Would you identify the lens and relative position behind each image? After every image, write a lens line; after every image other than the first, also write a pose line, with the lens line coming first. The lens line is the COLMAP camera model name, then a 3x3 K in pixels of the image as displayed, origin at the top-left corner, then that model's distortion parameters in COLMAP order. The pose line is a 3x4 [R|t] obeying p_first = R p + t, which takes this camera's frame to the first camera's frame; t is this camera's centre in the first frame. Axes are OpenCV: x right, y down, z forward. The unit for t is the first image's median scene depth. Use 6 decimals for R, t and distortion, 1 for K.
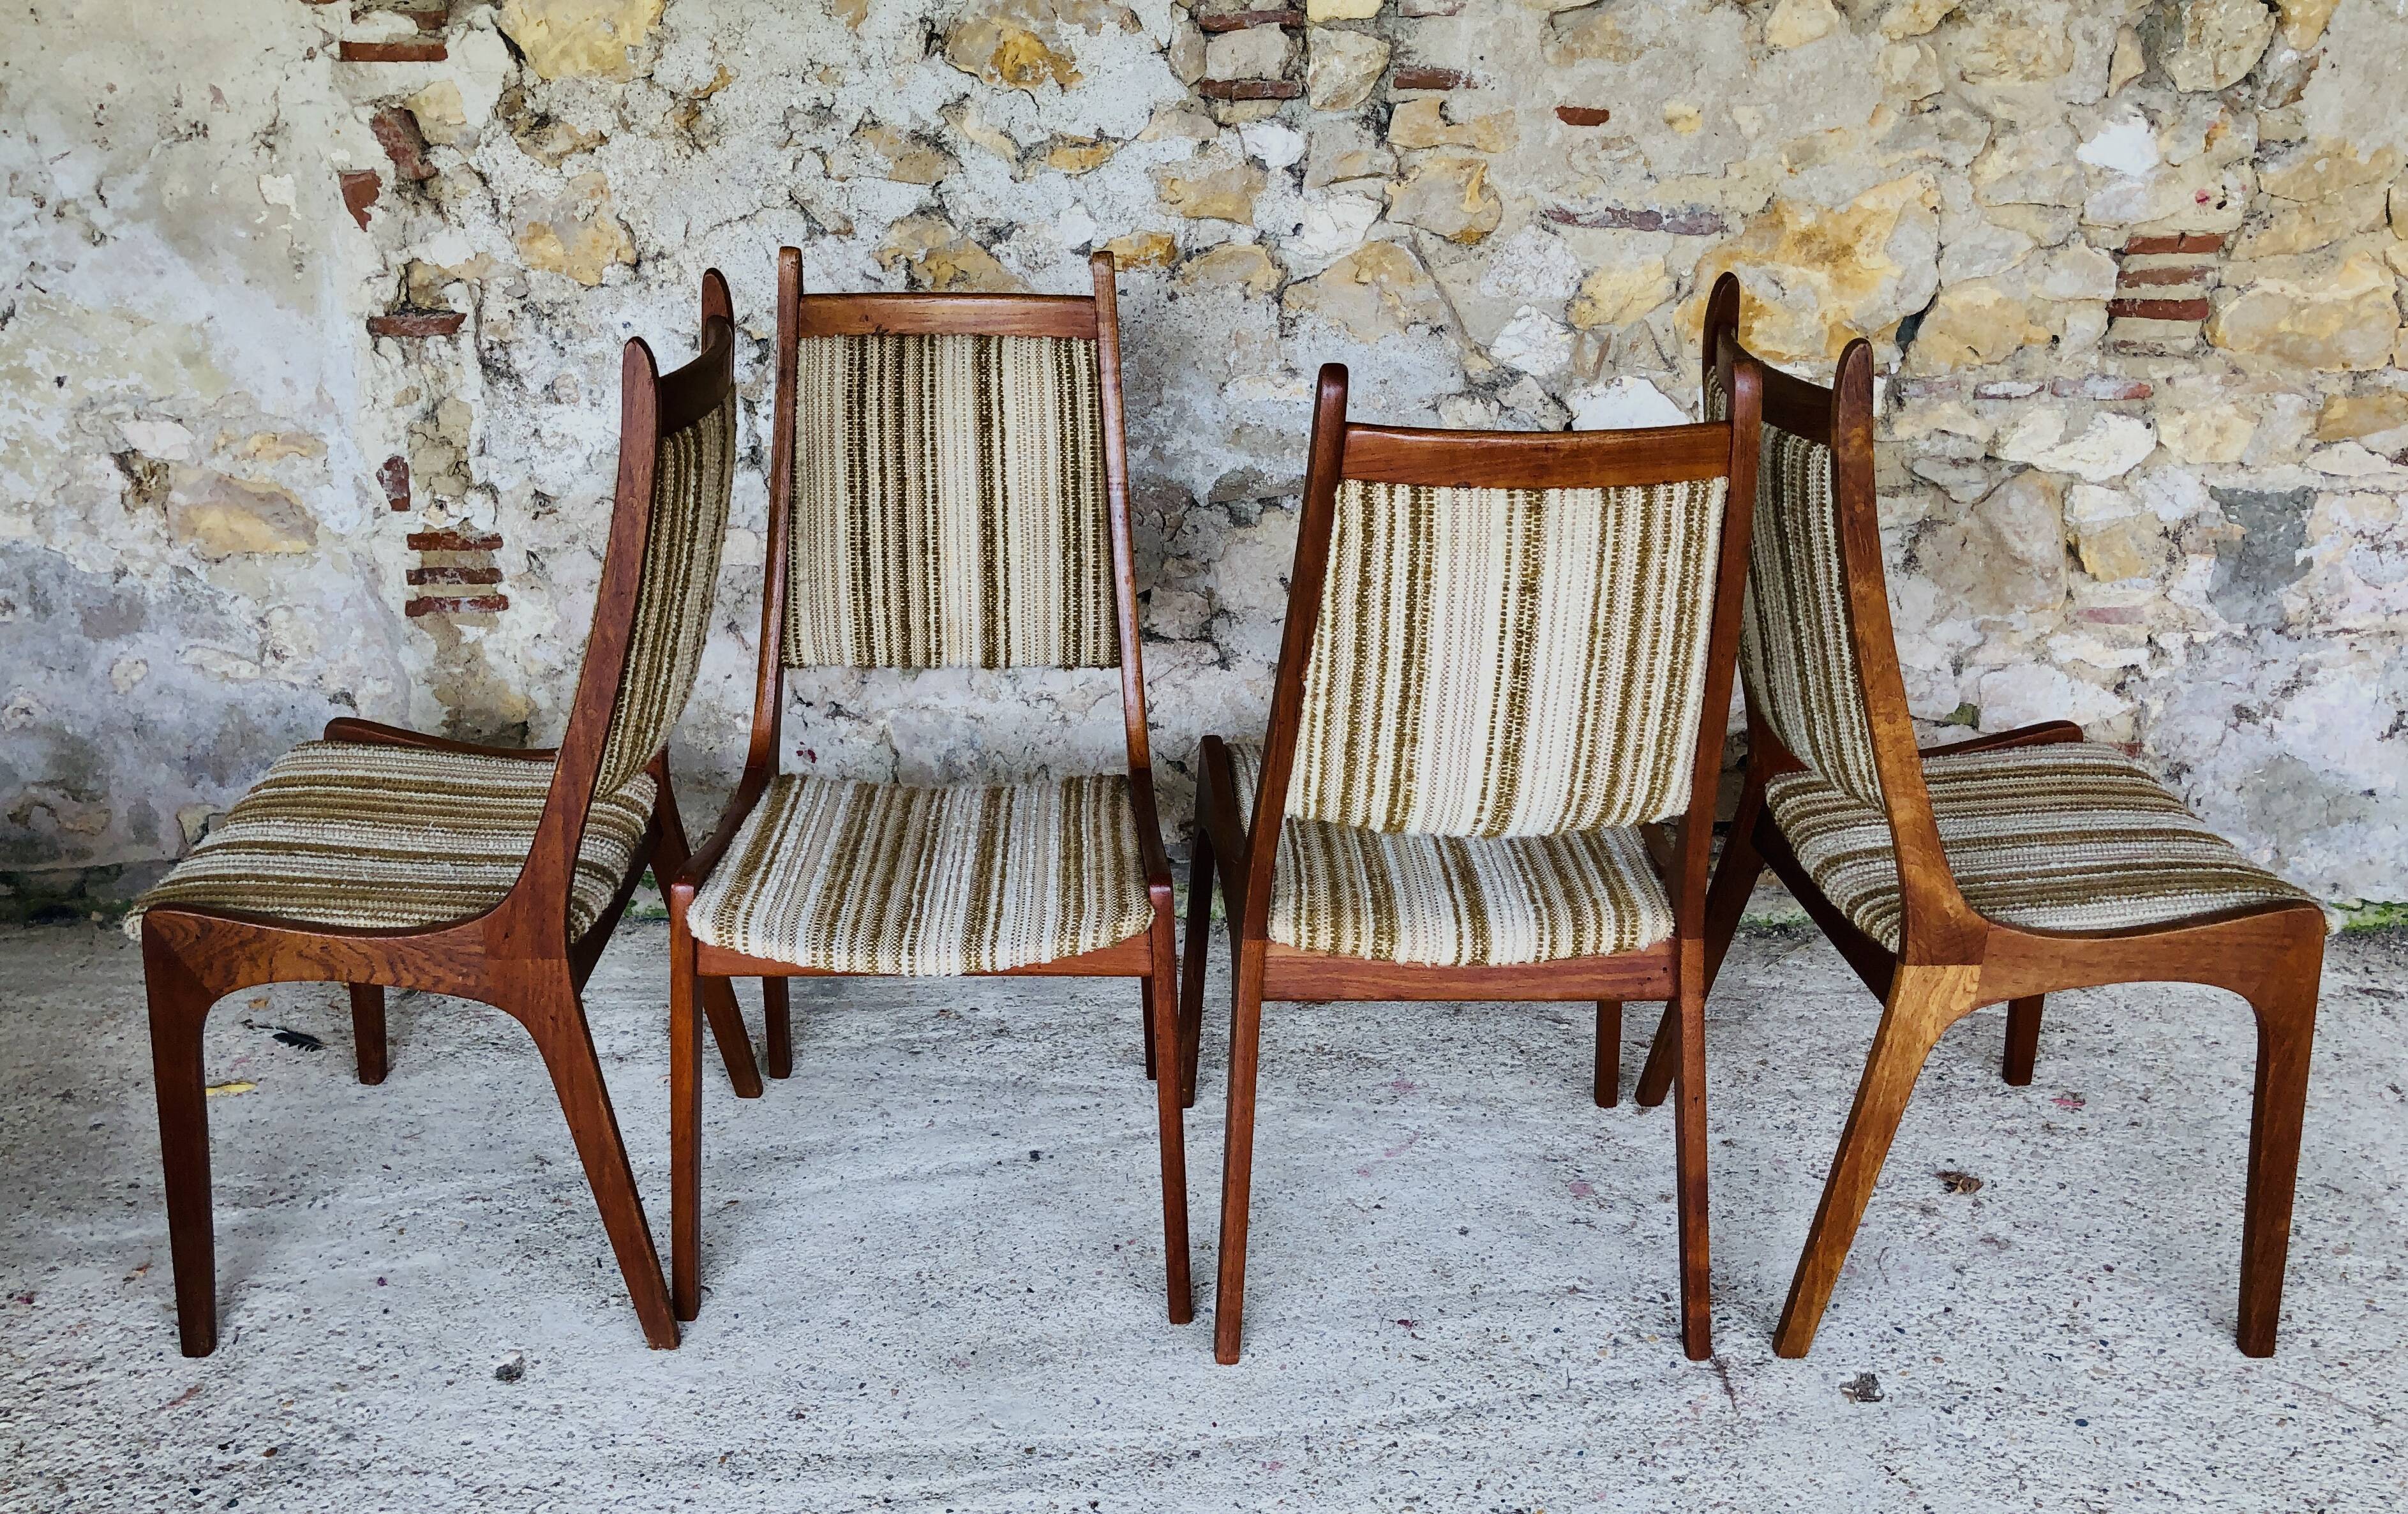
lens RADIAL K [[2091.7, 0, 1123.9], [0, 2091.7, 673.0], [0, 0, 1]] dist [0.019783, -0.013710]
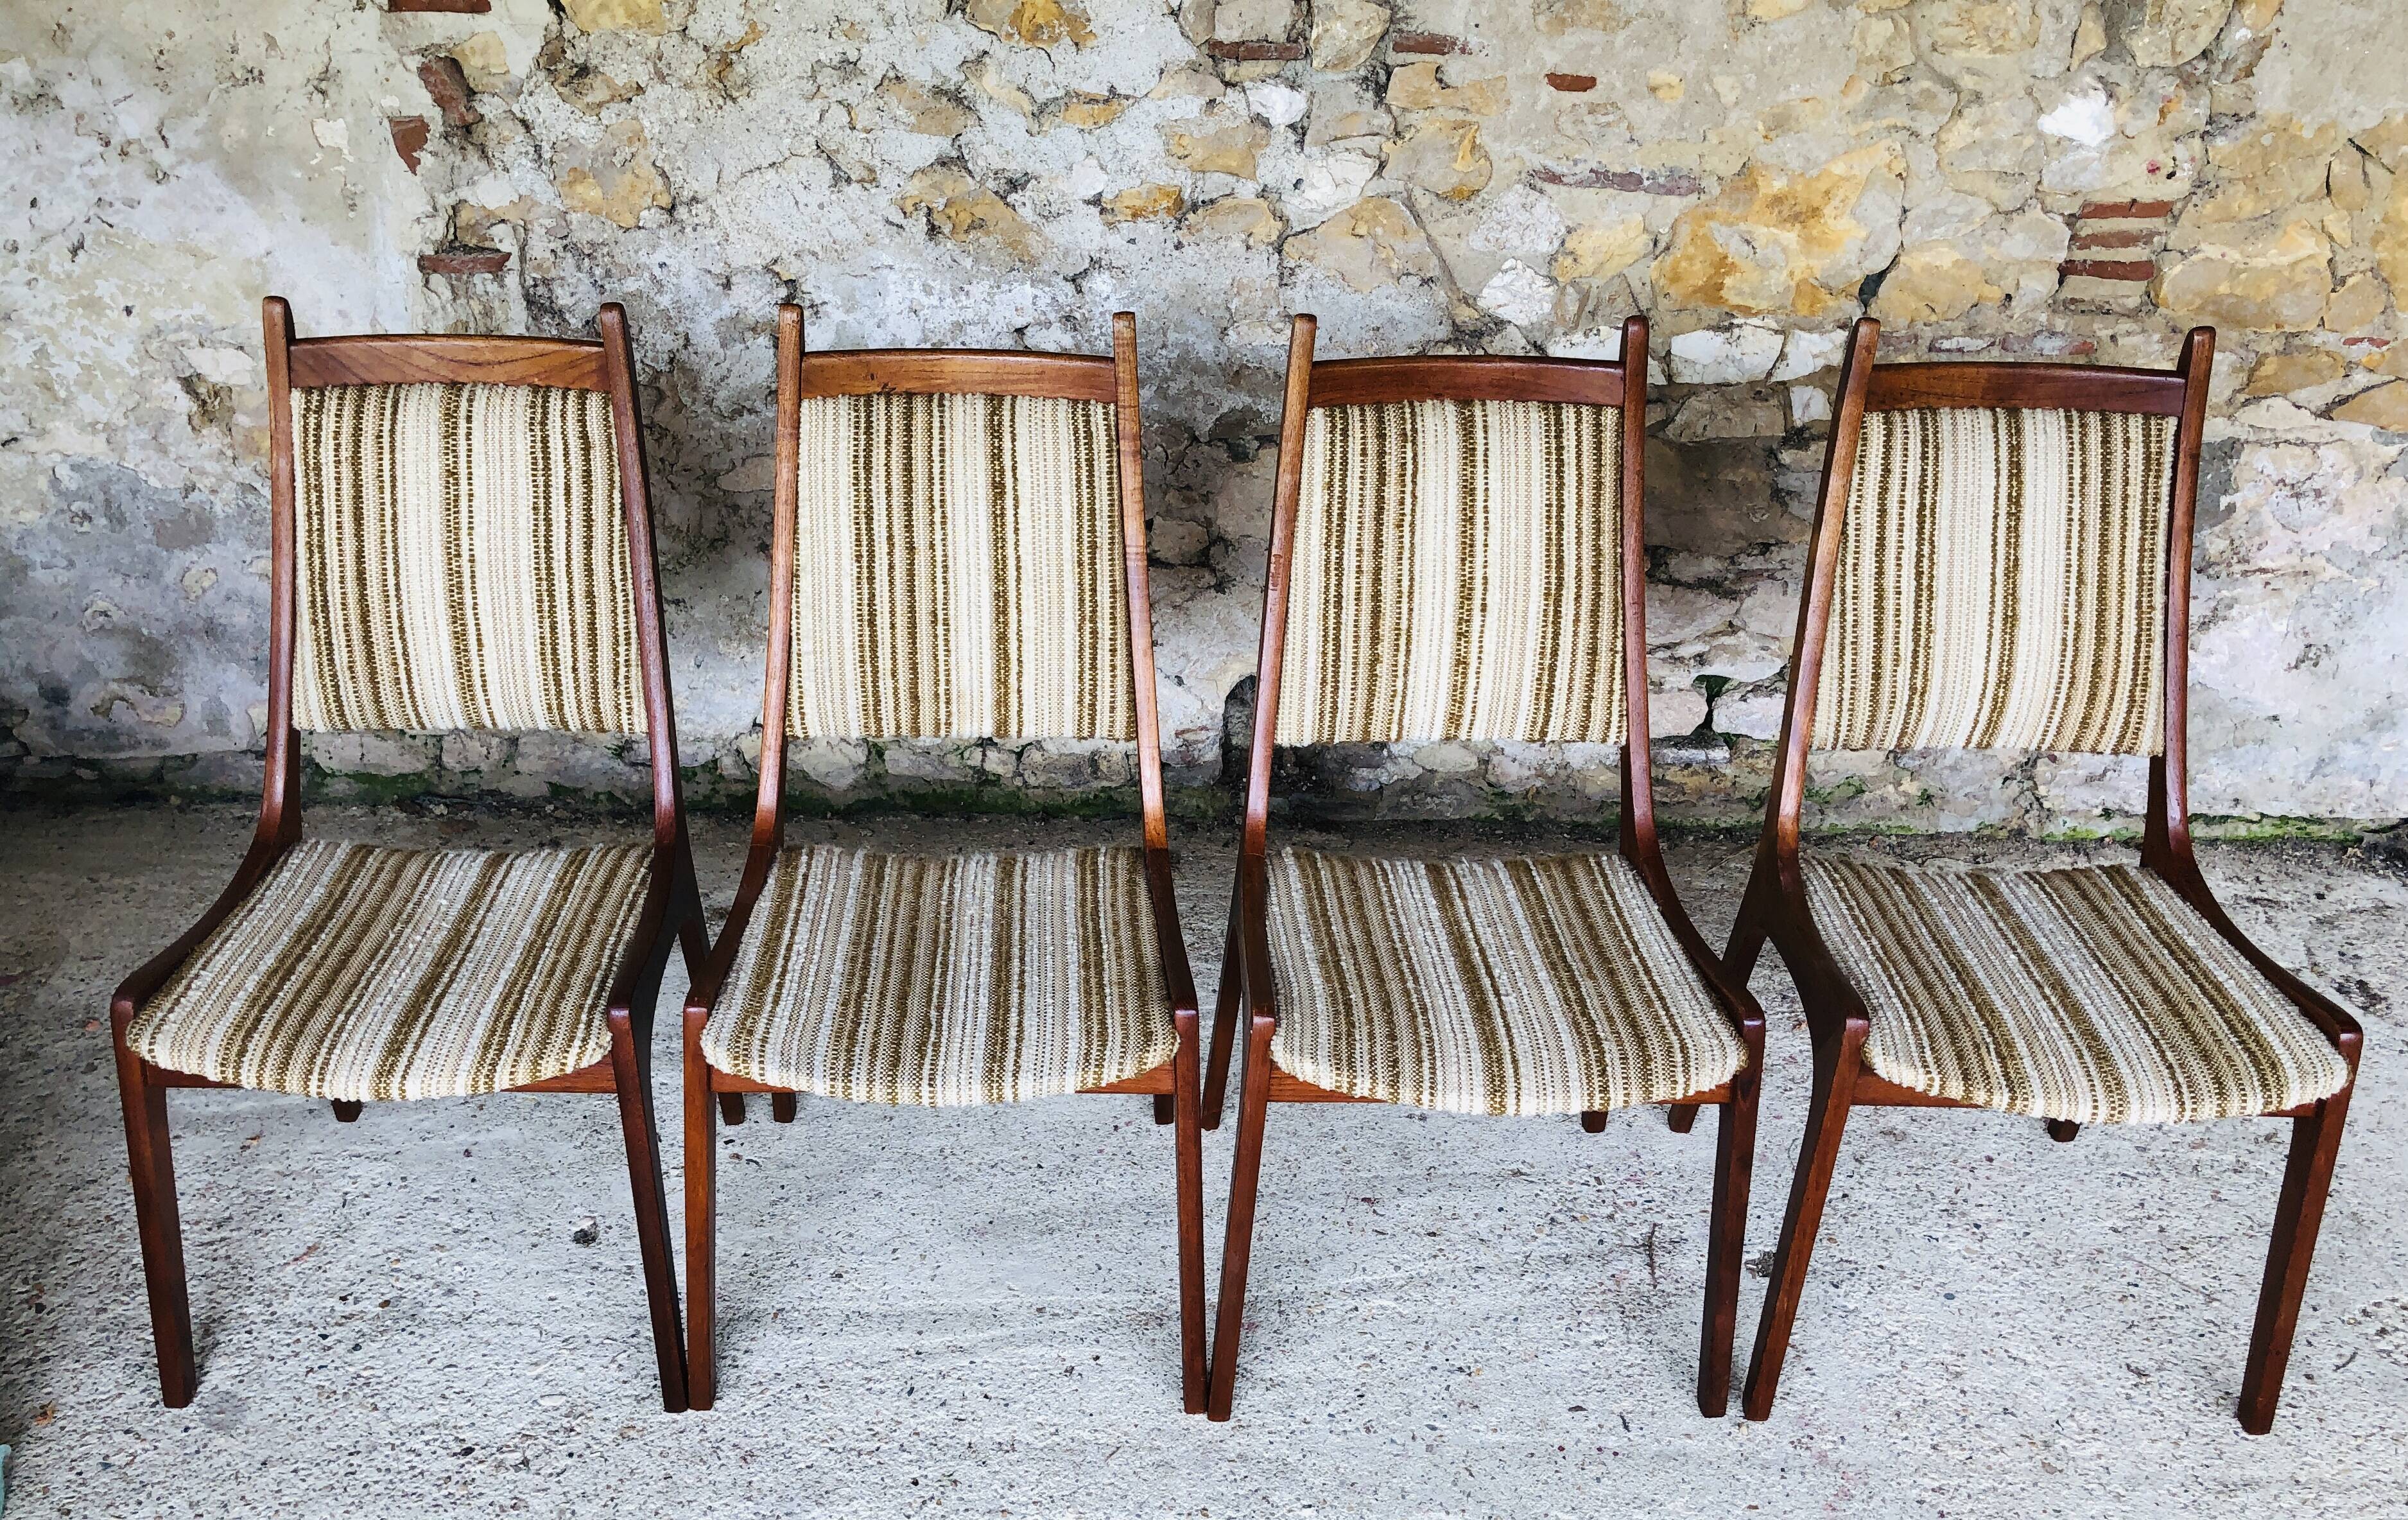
lens RADIAL K [[2096.8, 0, 1119.9], [0, 2096.8, 725.3], [0, 0, 1]] dist [0.023808, -0.025760]
pose [[0.999904, 0.013266, 0.003966, -0.007492], [-0.013646, 0.992682, 0.119983, -0.067214], [-0.002345, -0.120026, 0.992768, -0.084522]]
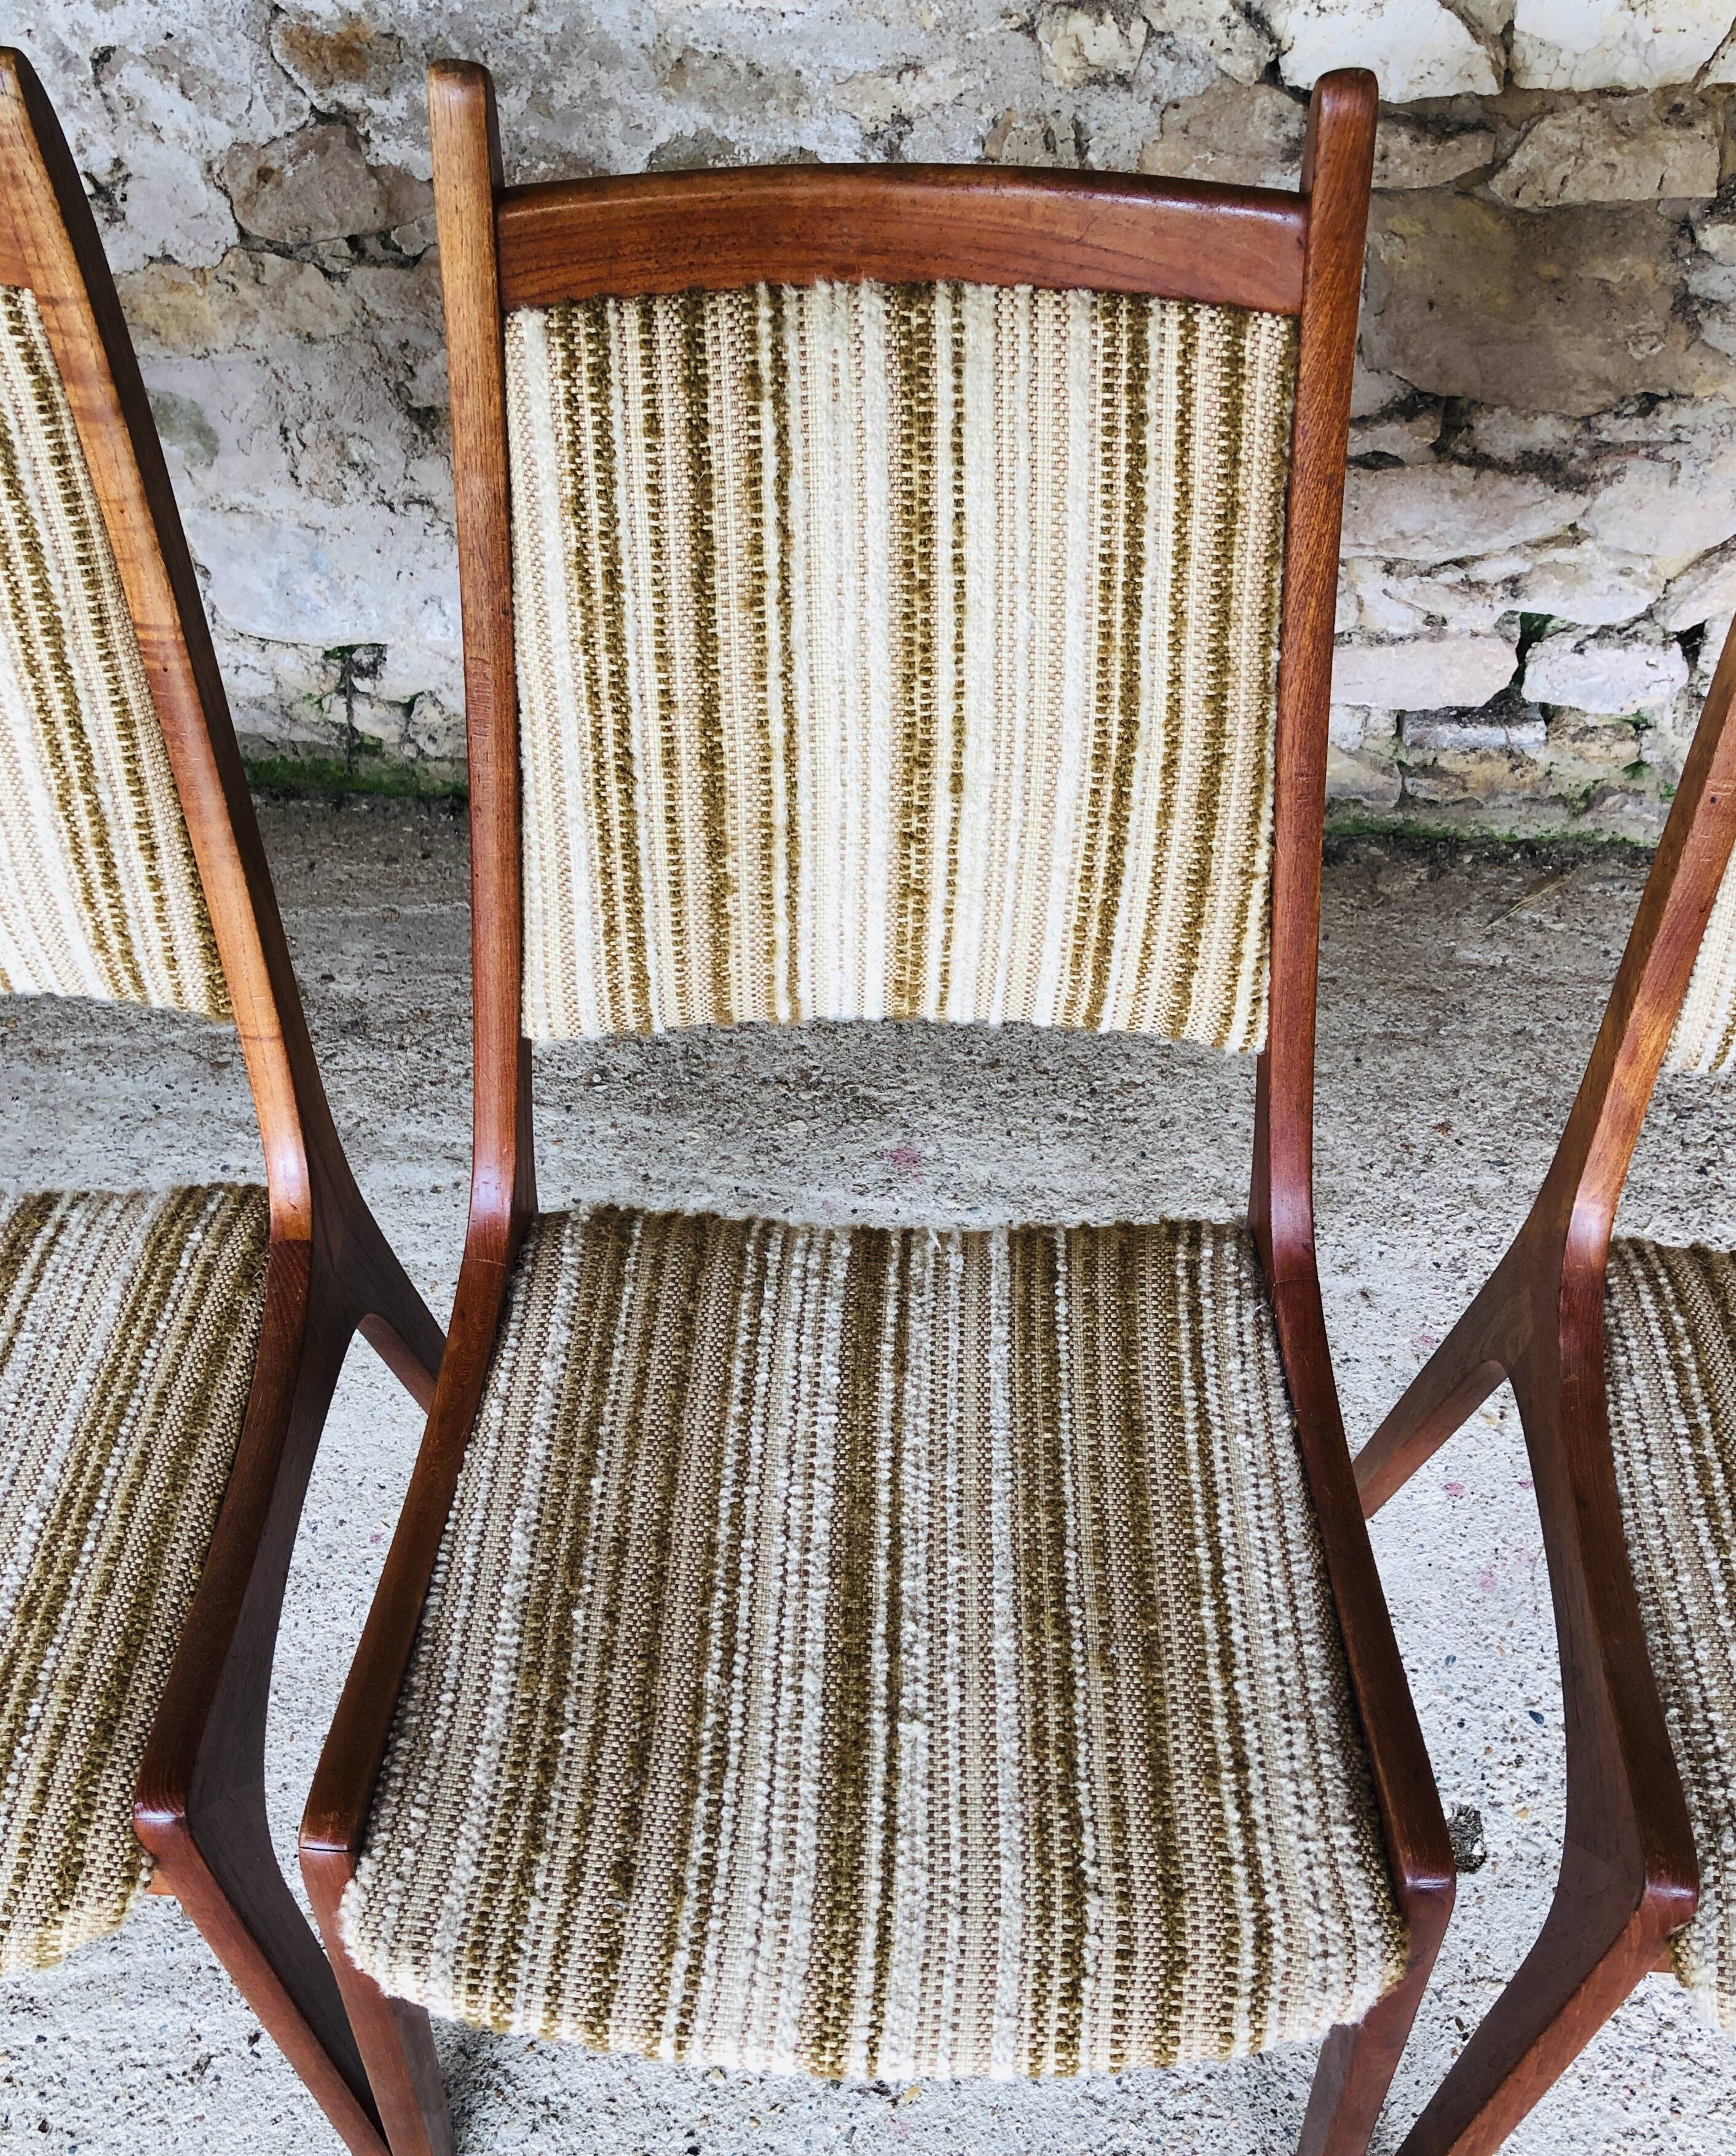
lens RADIAL K [[2025.5, 0, 868.8], [0, 2025.5, 1036.5], [0, 0, 1]] dist [0.005881, 0.000000]
pose [[0.998625, 0.036758, -0.037363, 0.140711], [-0.015698, 0.889885, 0.455914, -0.137721], [0.050007, -0.454701, 0.889239, 0.416116]]
